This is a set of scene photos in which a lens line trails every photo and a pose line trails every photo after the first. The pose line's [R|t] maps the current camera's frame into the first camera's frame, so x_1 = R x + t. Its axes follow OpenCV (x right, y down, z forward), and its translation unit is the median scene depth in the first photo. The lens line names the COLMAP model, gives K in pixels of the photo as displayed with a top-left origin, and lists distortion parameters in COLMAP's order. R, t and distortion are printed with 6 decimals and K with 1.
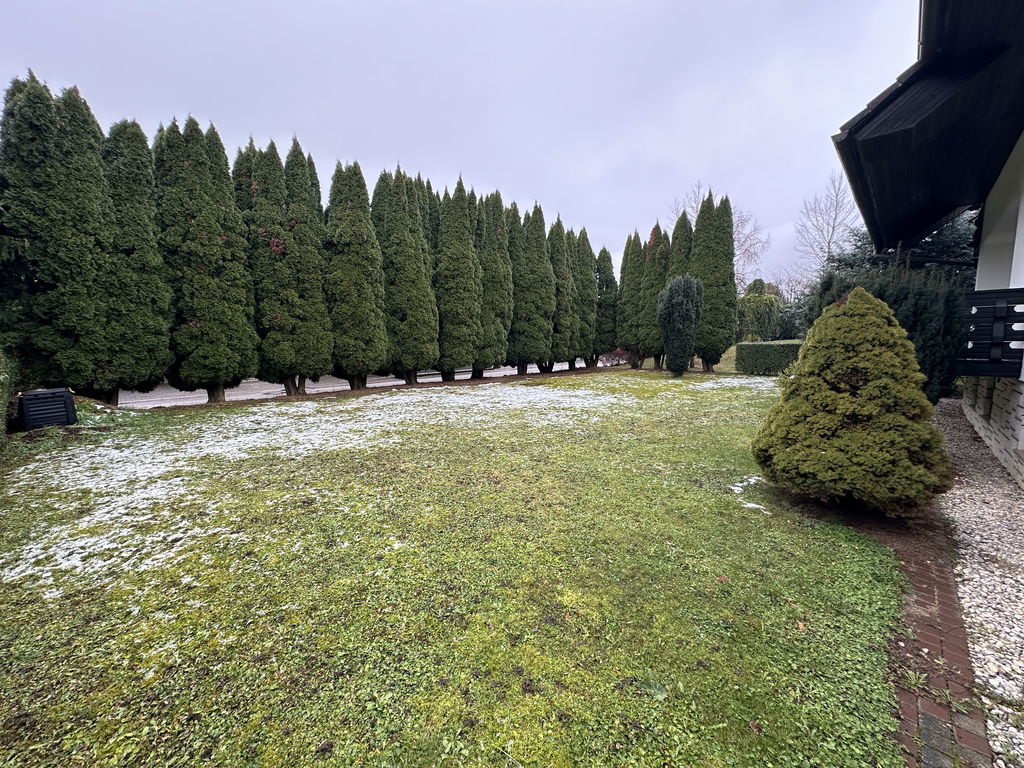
lens RADIAL K [[407.5, 0, 512.8], [0, 407.5, 383.4], [0, 0, 1]] dist [0.000566, -0.000478]
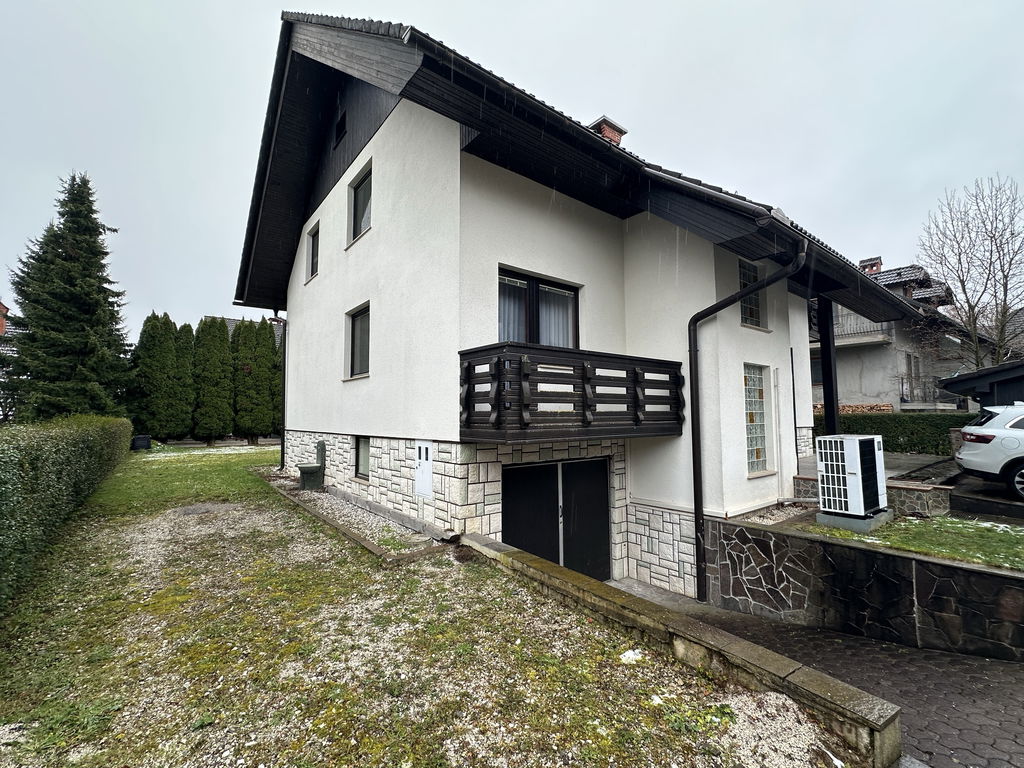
lens RADIAL K [[443.6, 0, 509.7], [0, 443.6, 385.1], [0, 0, 1]] dist [-0.000502, 0.000051]
pose [[0.991528, -0.013612, -0.129175, 1.225379], [-0.007987, 0.986222, -0.165233, 0.116005], [0.129644, 0.164865, 0.977759, -1.198498]]
